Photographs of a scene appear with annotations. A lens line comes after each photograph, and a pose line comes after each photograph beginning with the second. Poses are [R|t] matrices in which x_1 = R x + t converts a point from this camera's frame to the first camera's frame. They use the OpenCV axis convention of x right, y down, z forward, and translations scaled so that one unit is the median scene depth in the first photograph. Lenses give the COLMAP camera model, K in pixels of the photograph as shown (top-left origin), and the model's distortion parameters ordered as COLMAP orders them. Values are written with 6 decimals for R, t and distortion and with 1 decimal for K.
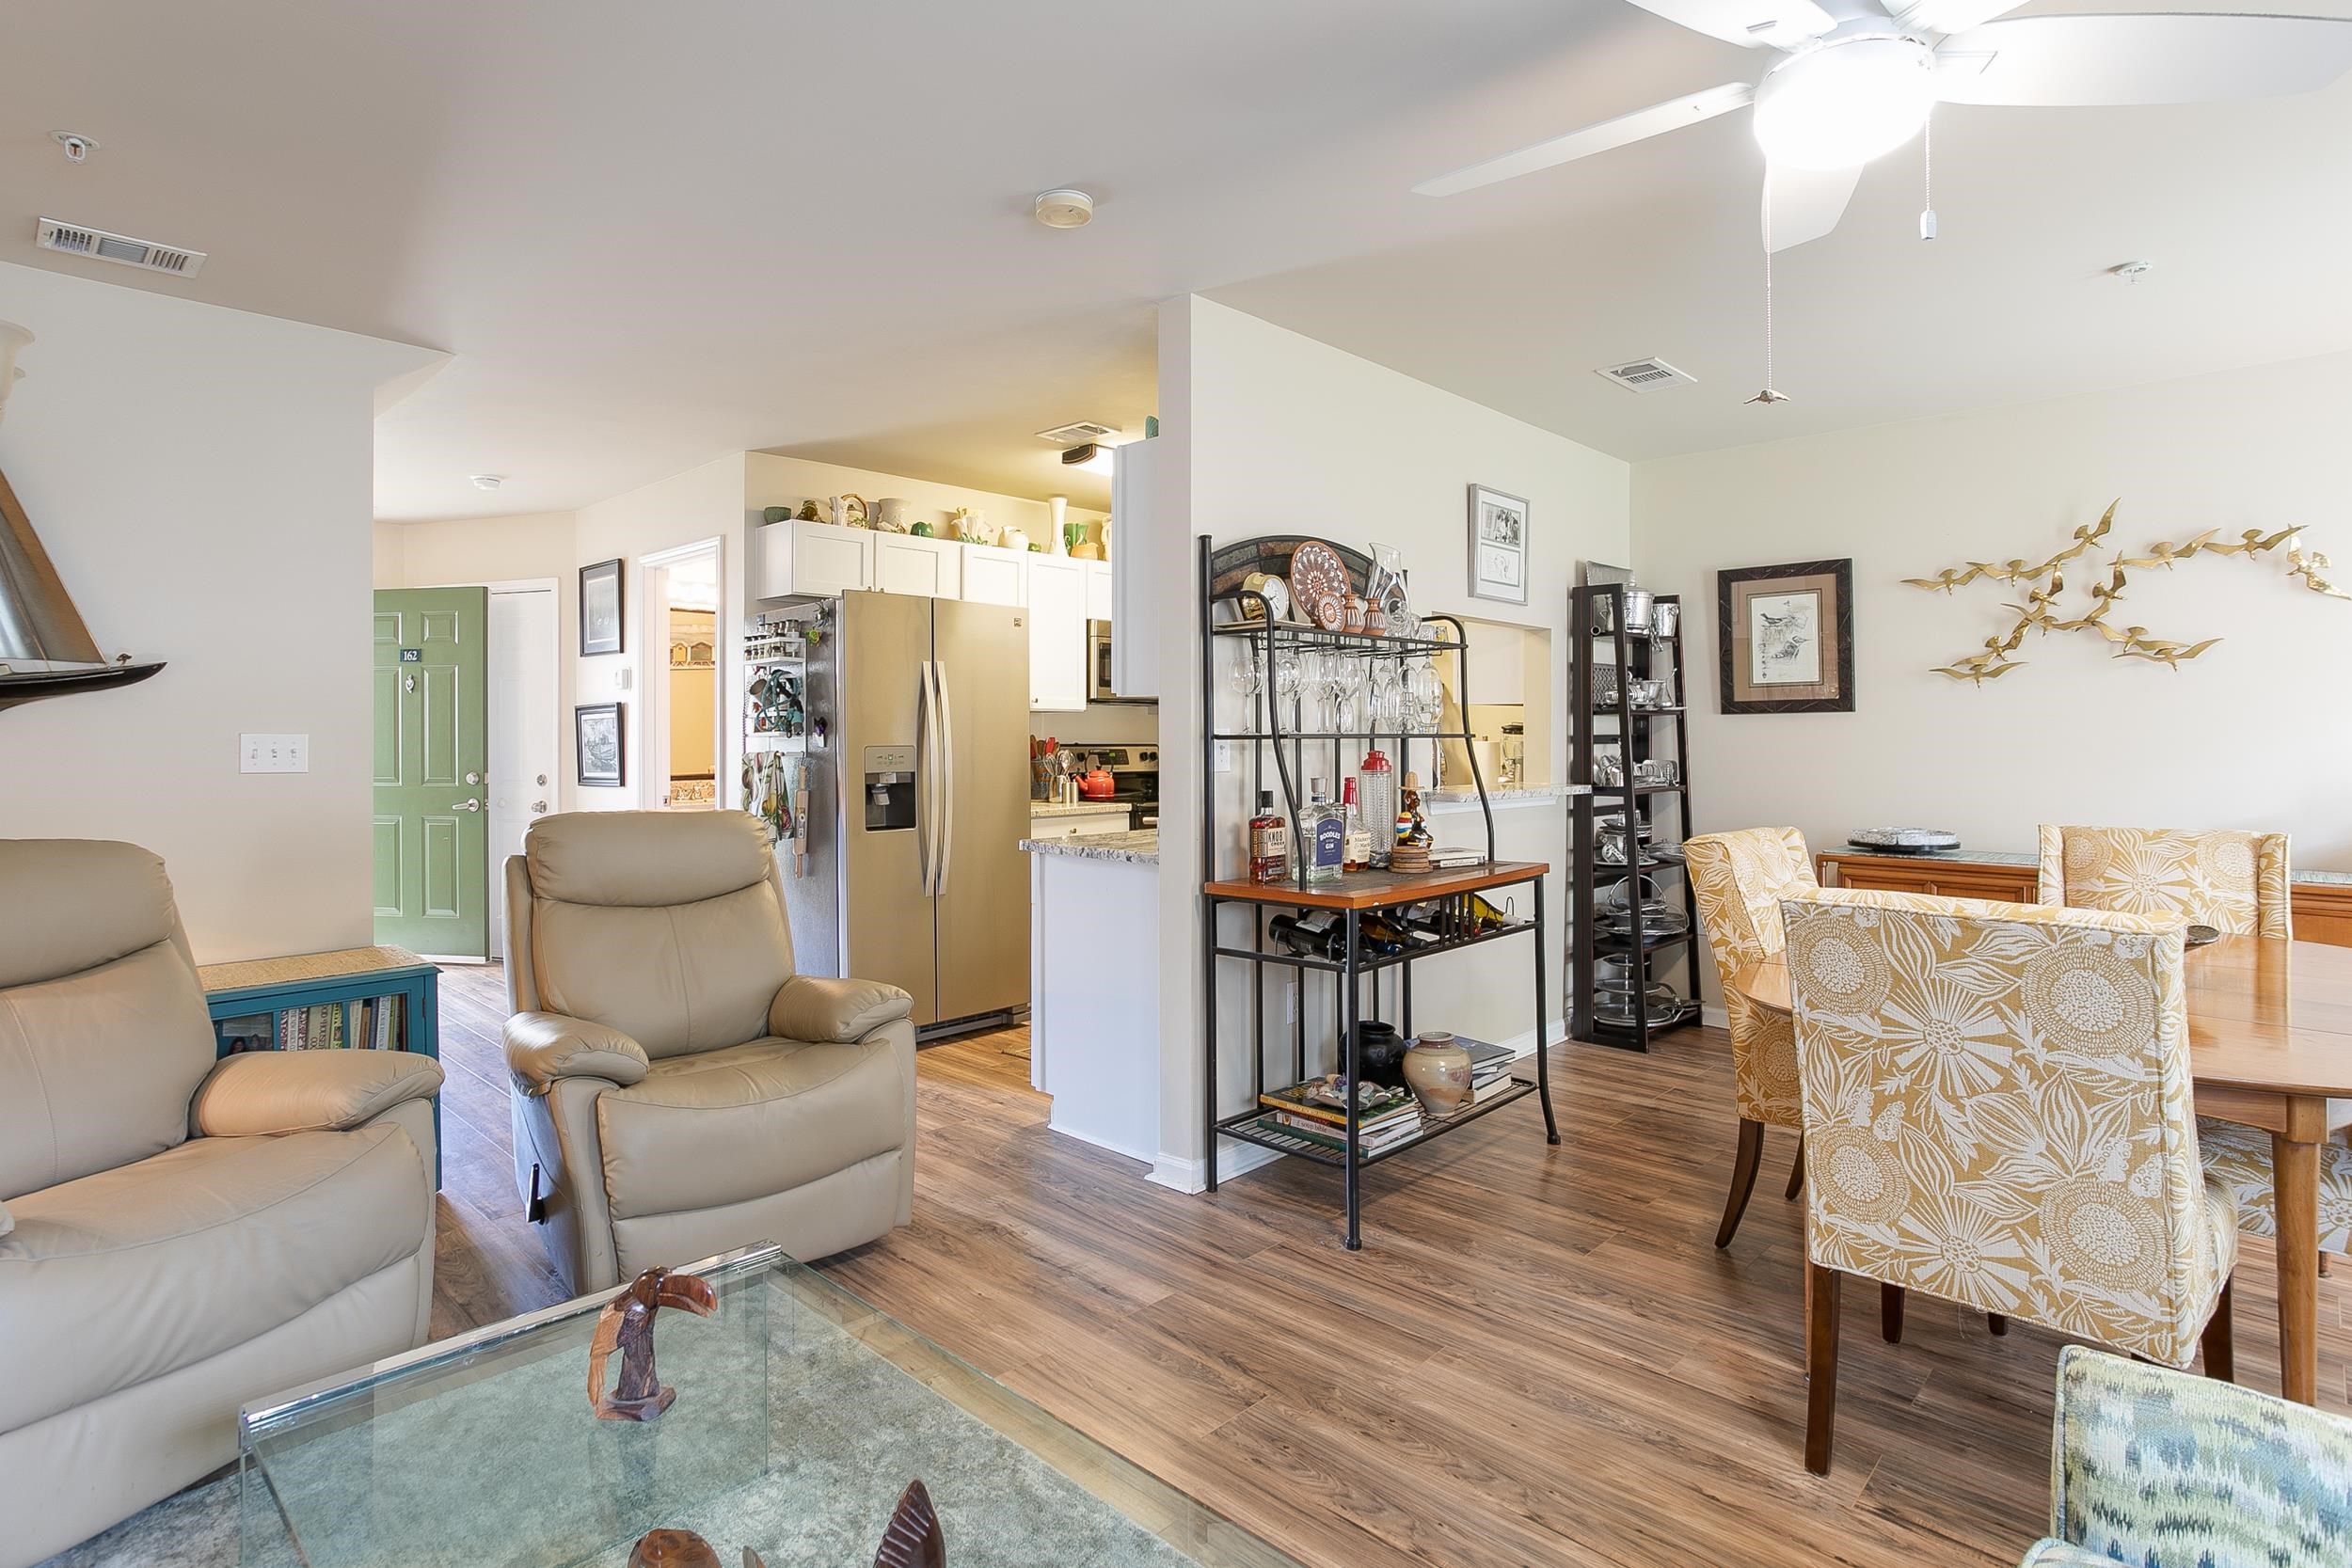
lens RADIAL K [[1192.1, 0, 1163.1], [0, 1192.1, 731.6], [0, 0, 1]] dist [-0.027653, 0.004605]
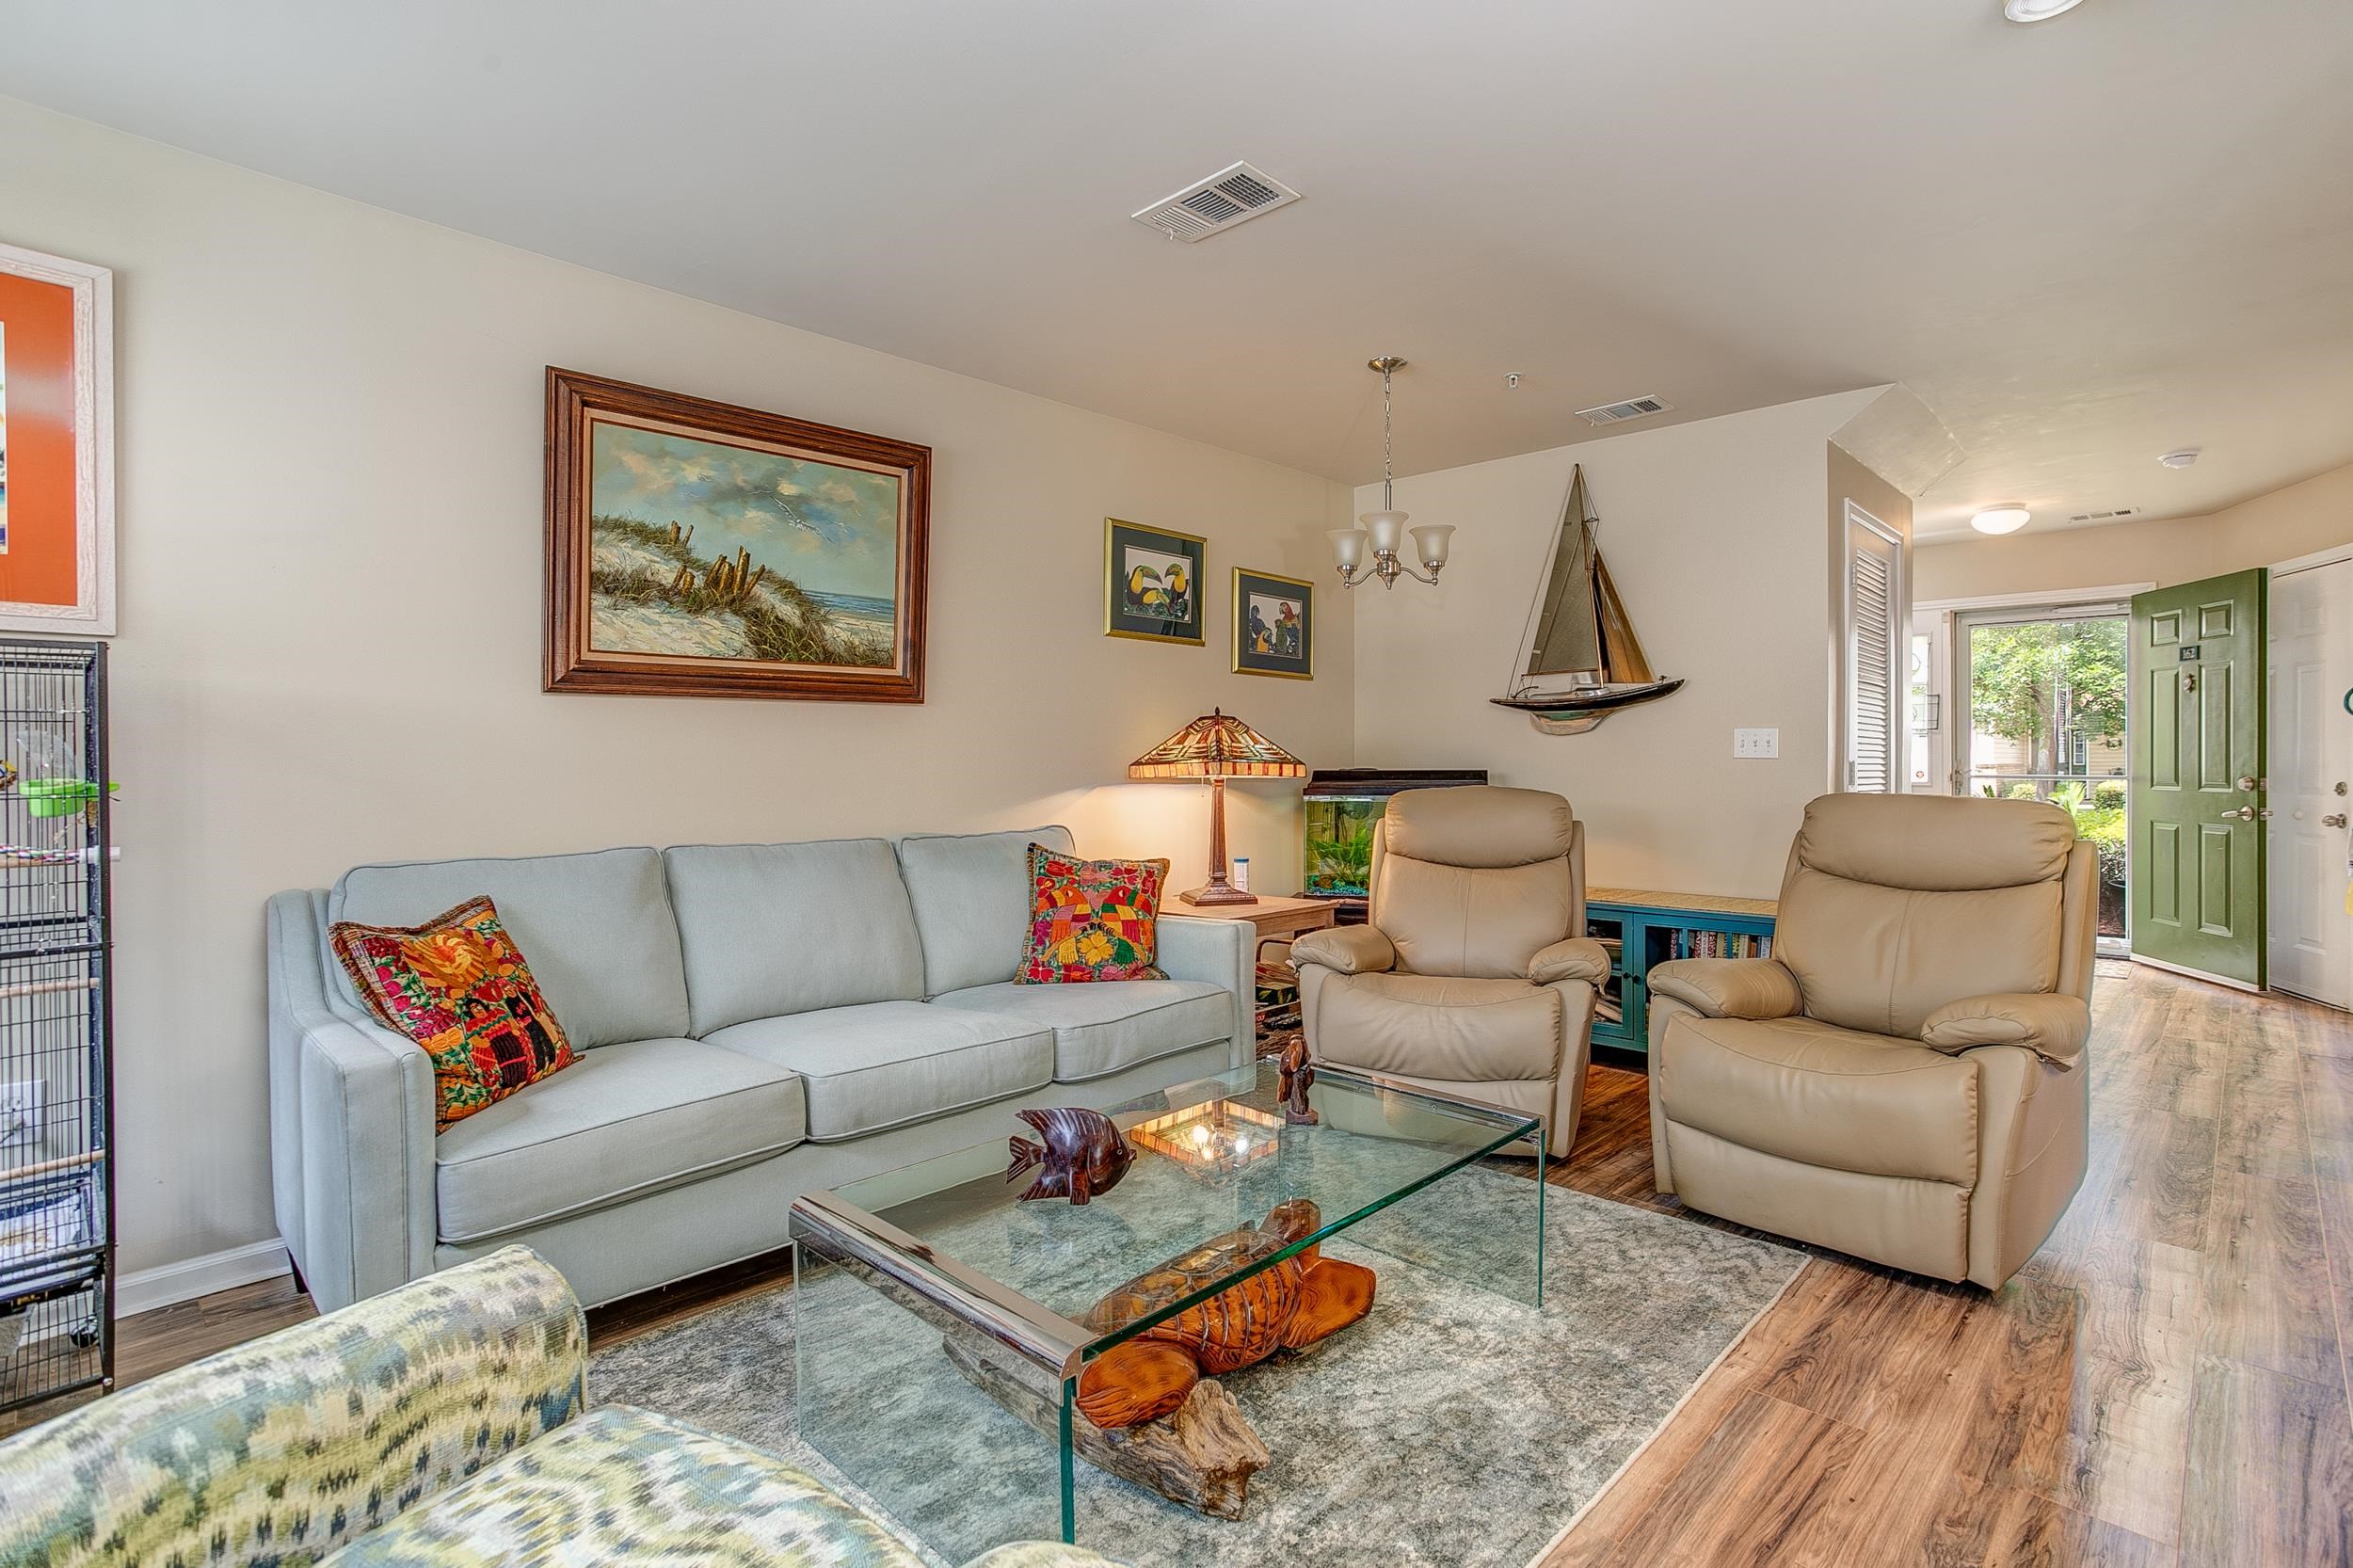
lens RADIAL K [[1132.1, 0, 1207.9], [0, 1132.1, 760.8], [0, 0, 1]] dist [-0.056267, 0.030333]
pose [[0.016867, 0.004543, -0.999847, 0.404284], [0.003217, 0.999984, 0.004597, 0.025674], [0.999853, -0.003294, 0.016852, 0.313877]]
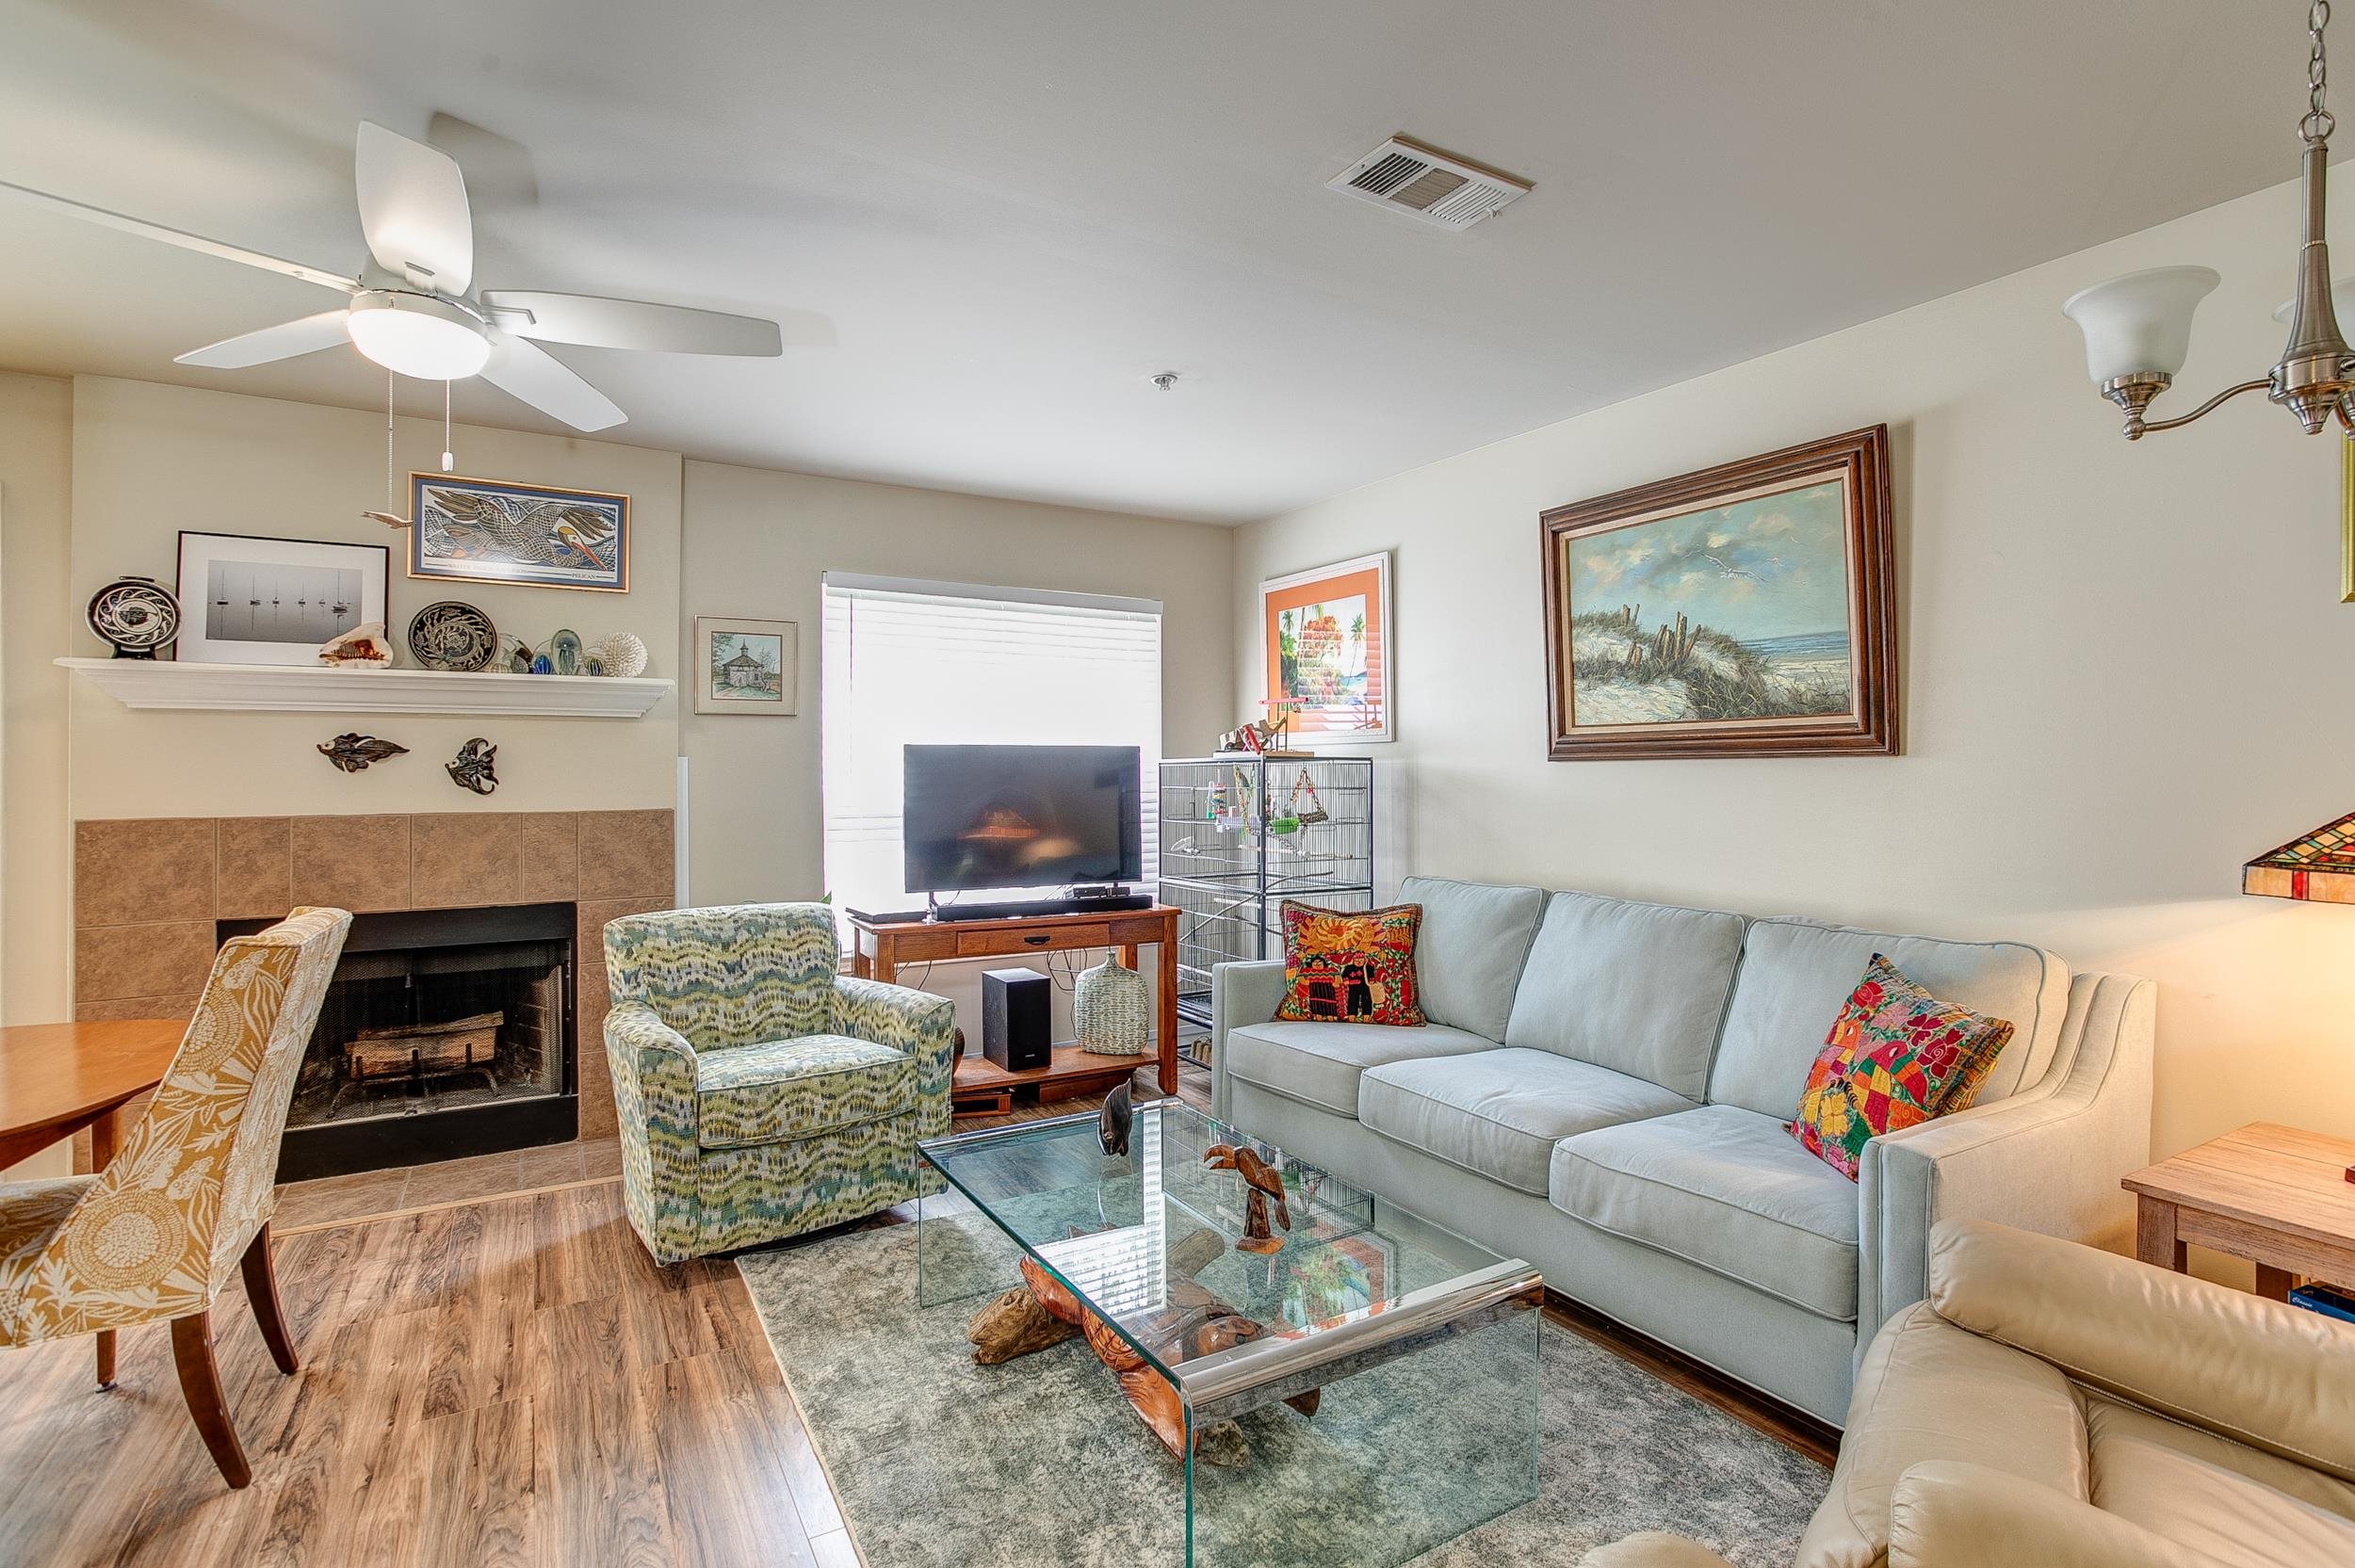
lens RADIAL K [[1132.9, 0, 1210.8], [0, 1132.9, 762.6], [0, 0, 1]] dist [-0.056267, 0.030333]
pose [[-0.970898, 0.004886, 0.239445, -0.273824], [0.003259, 0.999969, -0.007193, -0.009815], [-0.239472, -0.006203, -0.970883, 0.884194]]
